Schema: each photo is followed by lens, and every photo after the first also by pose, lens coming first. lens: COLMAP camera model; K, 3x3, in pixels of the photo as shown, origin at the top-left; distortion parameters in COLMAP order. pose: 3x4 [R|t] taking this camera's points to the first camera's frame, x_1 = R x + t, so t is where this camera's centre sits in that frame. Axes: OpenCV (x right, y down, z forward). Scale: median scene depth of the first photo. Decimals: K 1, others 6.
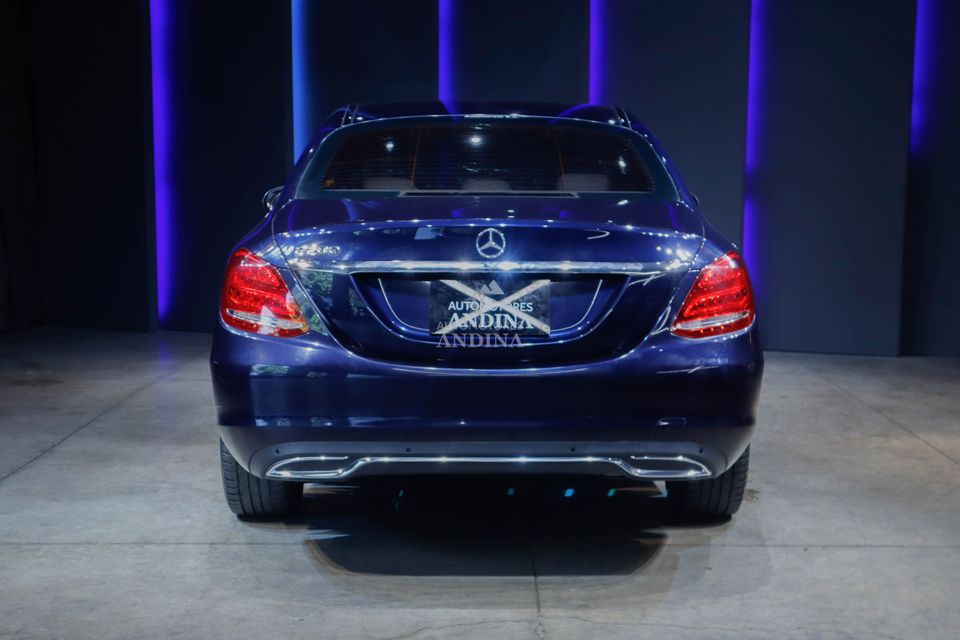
lens RADIAL K [[1438.2, 0, 499.4], [0, 1438.2, 322.3], [0, 0, 1]] dist [0.021882, 0.133489]
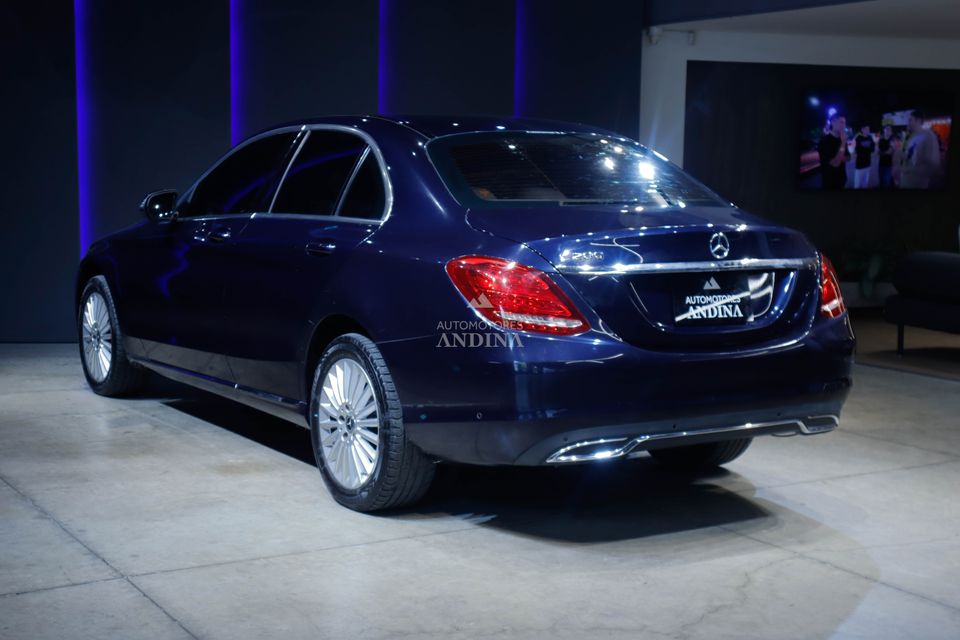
lens RADIAL K [[1356.6, 0, 480.0], [0, 1356.6, 320.0], [0, 0, 1]] dist [0.020732, 0.003949]
pose [[0.864955, -0.046919, 0.499652, -0.726580], [0.043599, 0.998881, 0.018323, -0.022879], [-0.499953, 0.005936, 0.866032, 0.134177]]
